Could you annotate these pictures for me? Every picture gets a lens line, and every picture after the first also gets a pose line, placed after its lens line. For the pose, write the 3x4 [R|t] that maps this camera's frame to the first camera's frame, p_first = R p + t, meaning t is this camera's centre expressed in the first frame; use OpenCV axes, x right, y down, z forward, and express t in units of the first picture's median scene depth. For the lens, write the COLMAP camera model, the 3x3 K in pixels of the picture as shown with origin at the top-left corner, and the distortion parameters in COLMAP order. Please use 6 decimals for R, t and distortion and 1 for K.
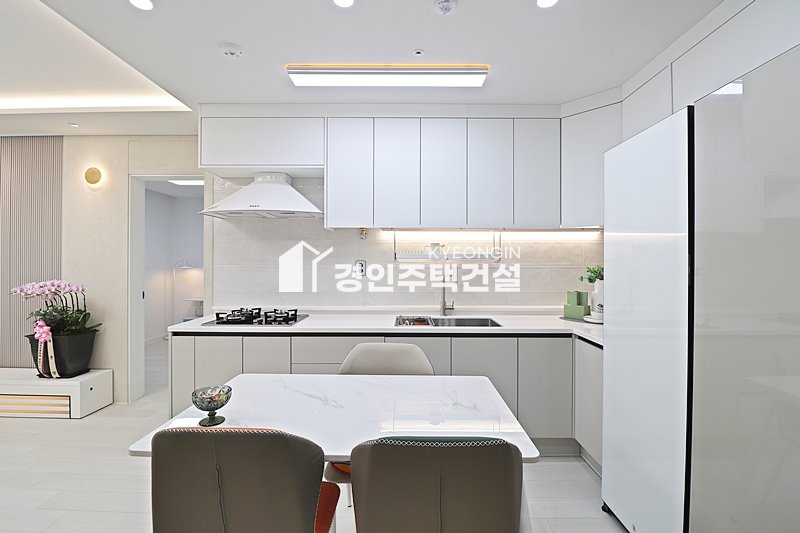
lens RADIAL K [[369.1, 0, 402.9], [0, 369.1, 260.9], [0, 0, 1]] dist [0.001906, -0.014523]
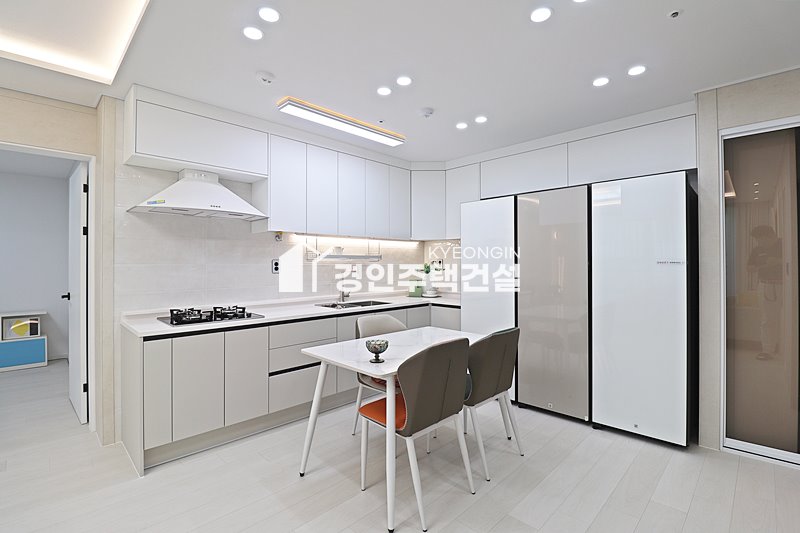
lens RADIAL K [[367.4, 0, 402.3], [0, 367.4, 262.9], [0, 0, 1]] dist [0.002372, -0.013774]
pose [[0.698797, -0.003373, 0.715312, -0.667153], [-0.000444, 0.999987, 0.005149, 0.002772], [-0.715320, -0.003916, 0.698786, -0.075528]]
